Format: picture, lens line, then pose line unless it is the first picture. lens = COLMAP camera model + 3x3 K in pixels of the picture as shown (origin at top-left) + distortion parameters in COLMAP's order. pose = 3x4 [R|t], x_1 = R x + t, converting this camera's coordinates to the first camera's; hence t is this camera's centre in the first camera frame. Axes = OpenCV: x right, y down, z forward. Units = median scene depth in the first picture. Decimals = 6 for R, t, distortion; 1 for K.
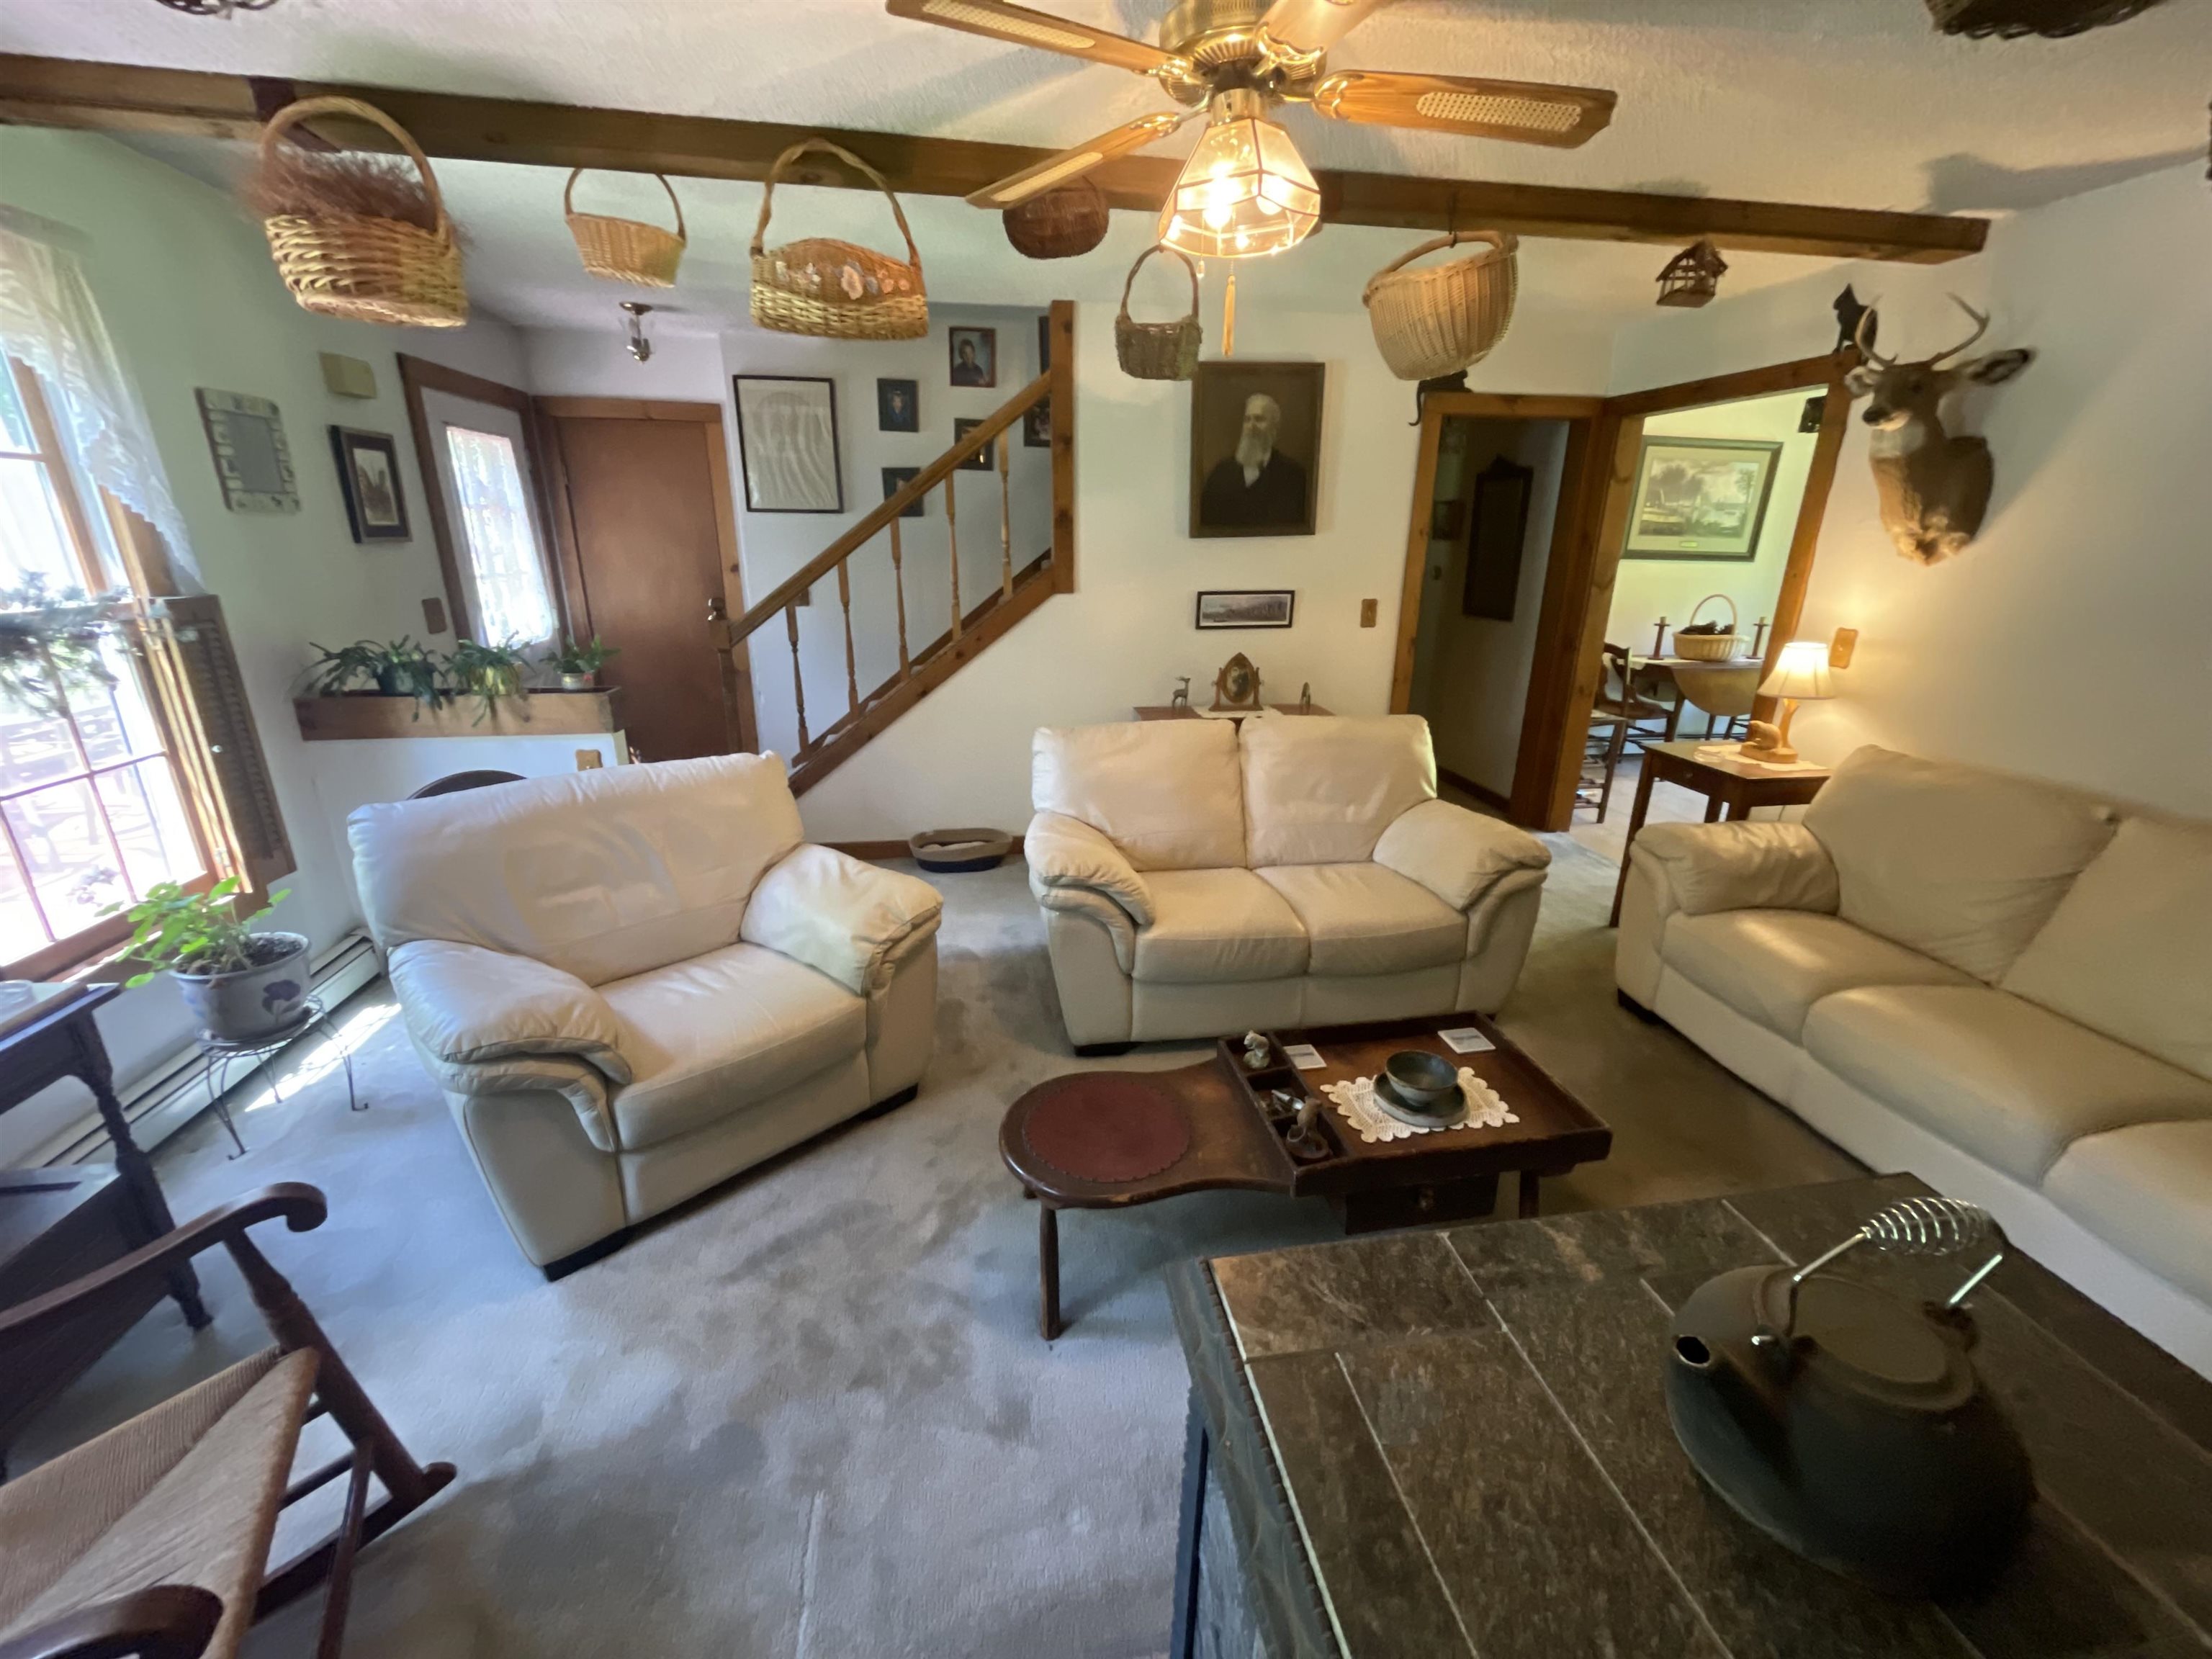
lens RADIAL K [[899.6, 0, 1116.7], [0, 899.6, 825.5], [0, 0, 1]] dist [0.000813, -0.000121]
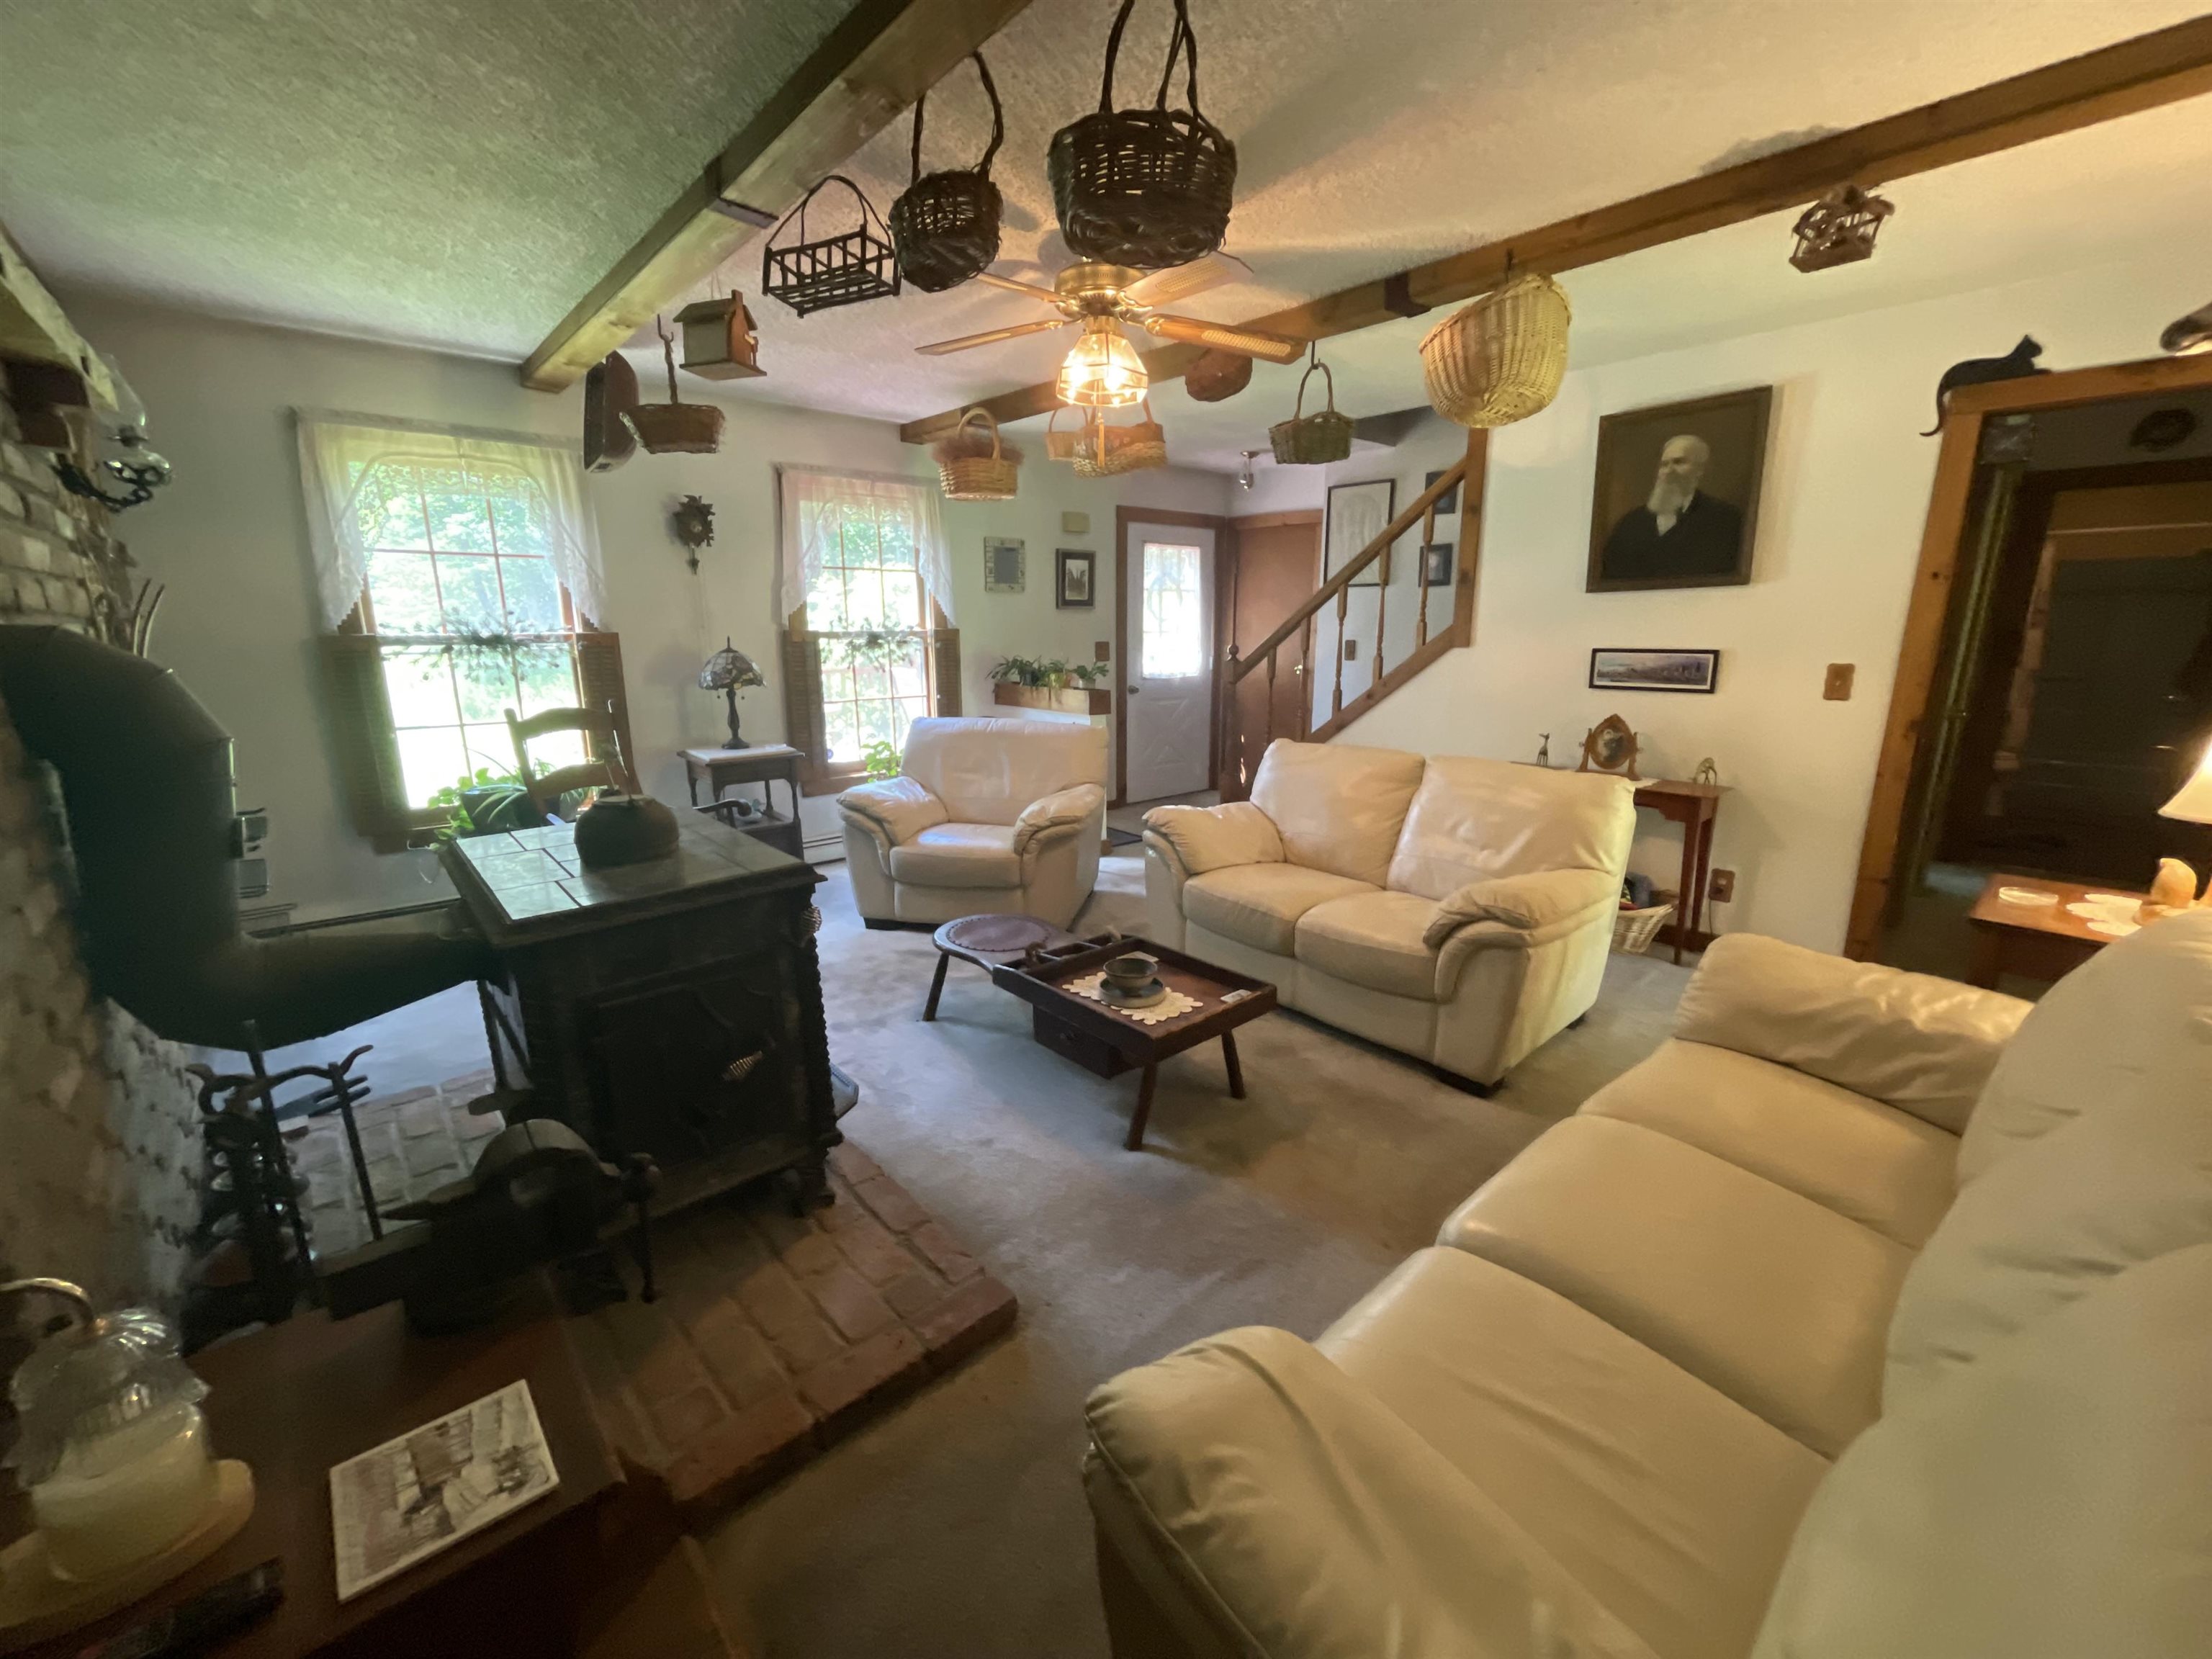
lens RADIAL K [[899.6, 0, 1108.7], [0, 899.6, 832.3], [0, 0, 1]] dist [0.000813, -0.000121]
pose [[0.532267, 0.183955, -0.826349, 0.668991], [-0.257960, 0.964930, 0.048648, 0.012863], [0.806318, 0.187271, 0.561053, 0.097078]]
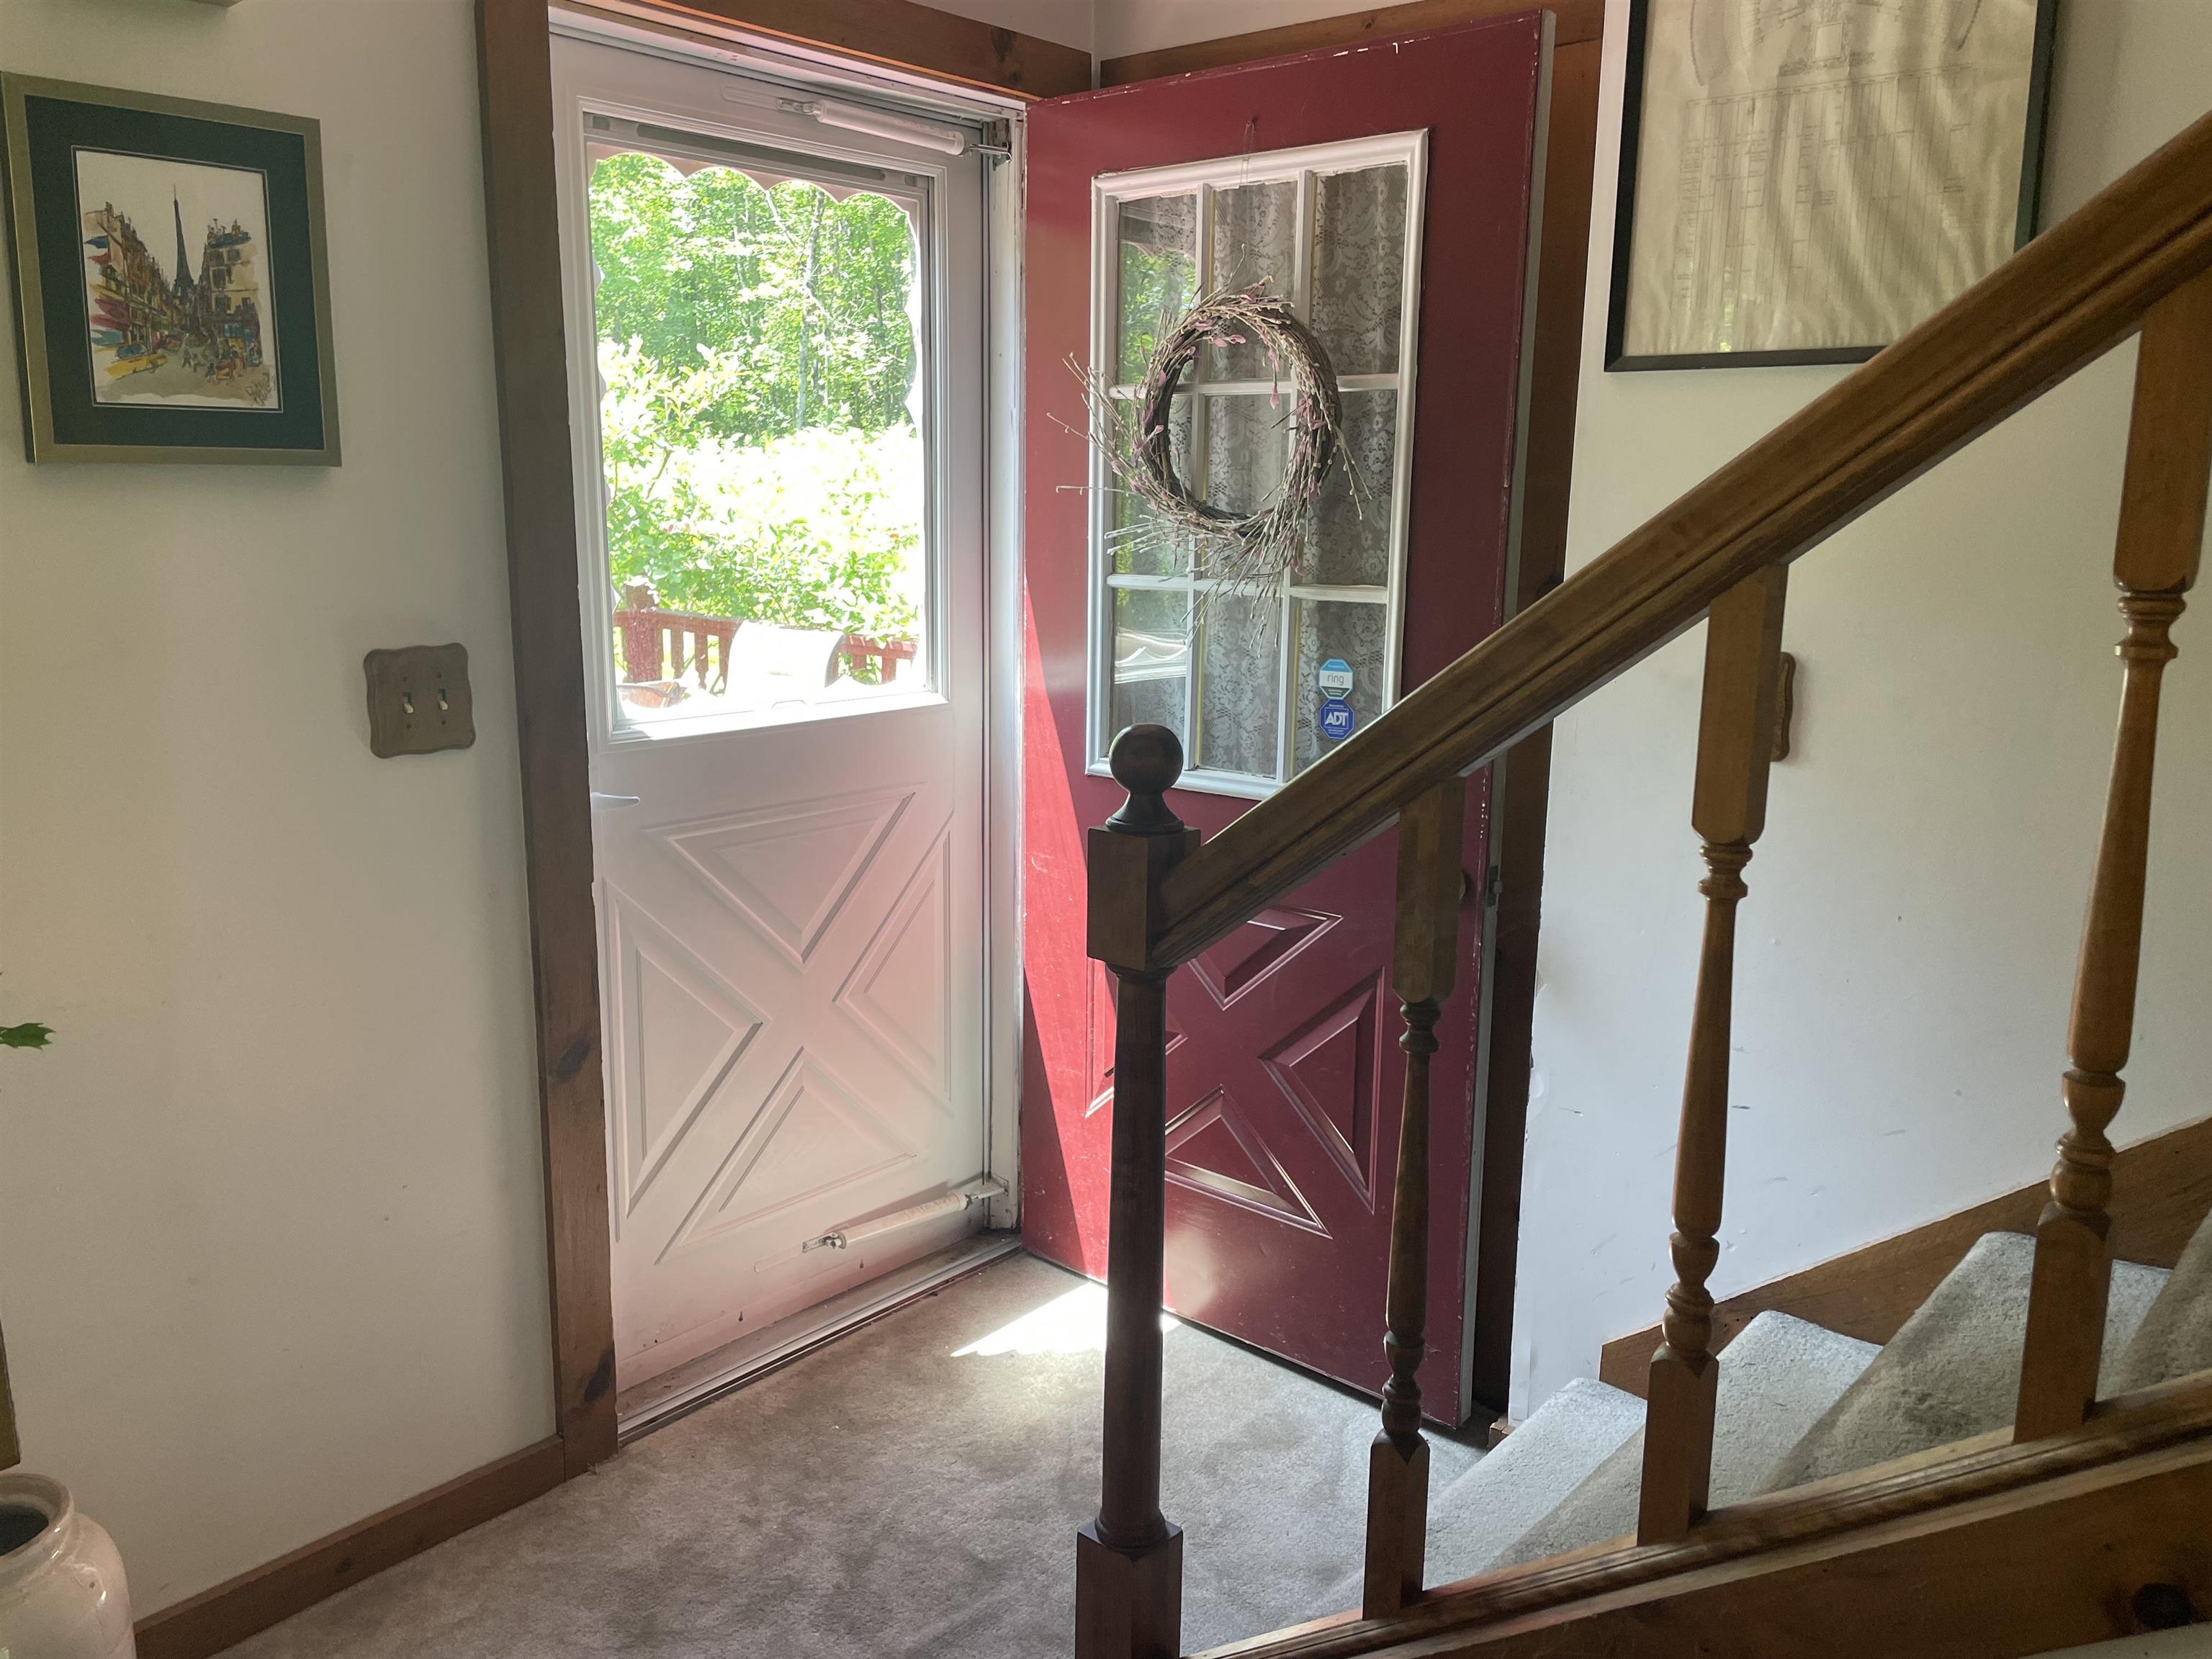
lens RADIAL K [[1679.3, 0, 1107.4], [0, 1679.3, 826.5], [0, 0, 1]] dist [0.072888, -0.086981]
pose [[0.616362, 0.150397, -0.772967, -0.138654], [-0.250143, 0.968145, -0.011090, -0.220930], [0.746677, 0.200187, 0.634349, 0.736352]]
